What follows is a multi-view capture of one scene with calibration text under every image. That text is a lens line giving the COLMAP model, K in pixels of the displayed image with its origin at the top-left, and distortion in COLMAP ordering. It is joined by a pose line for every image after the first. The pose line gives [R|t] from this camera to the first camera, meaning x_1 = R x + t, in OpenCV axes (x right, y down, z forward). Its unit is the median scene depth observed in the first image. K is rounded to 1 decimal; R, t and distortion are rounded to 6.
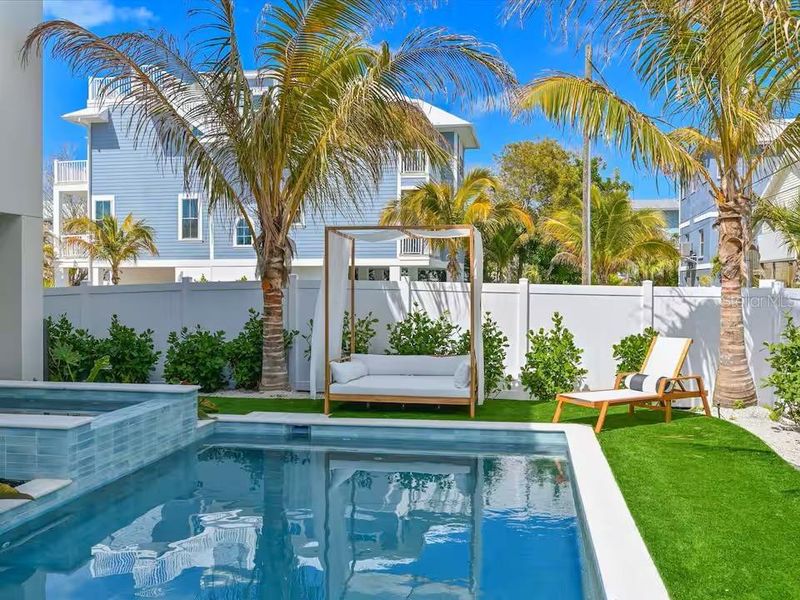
lens RADIAL K [[781.2, 0, 396.7], [0, 781.2, 298.8], [0, 0, 1]] dist [-0.004850, -0.002239]
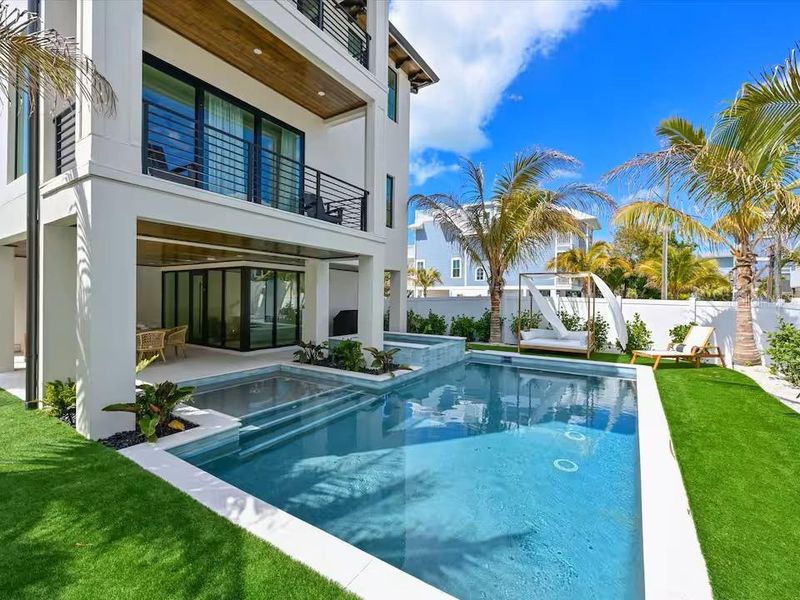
lens RADIAL K [[361.2, 0, 400.0], [0, 361.2, 300.0], [0, 0, 1]] dist [-0.000222, -0.000155]
pose [[0.918746, 0.013404, -0.394622, 0.006946], [-0.017902, 0.999810, -0.007720, 0.002253], [0.394444, 0.014157, 0.918811, -0.113594]]
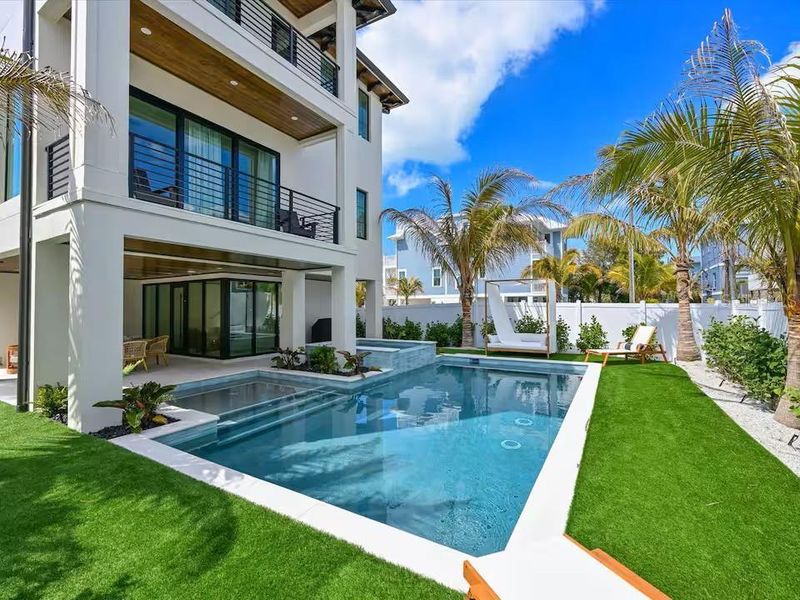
lens RADIAL K [[361.2, 0, 400.0], [0, 361.2, 300.0], [0, 0, 1]] dist [-0.000222, -0.000155]
pose [[0.934115, -0.013613, -0.356714, 0.054368], [0.001213, 0.999388, -0.034964, 0.008401], [0.356971, 0.032228, 0.933559, -0.151266]]
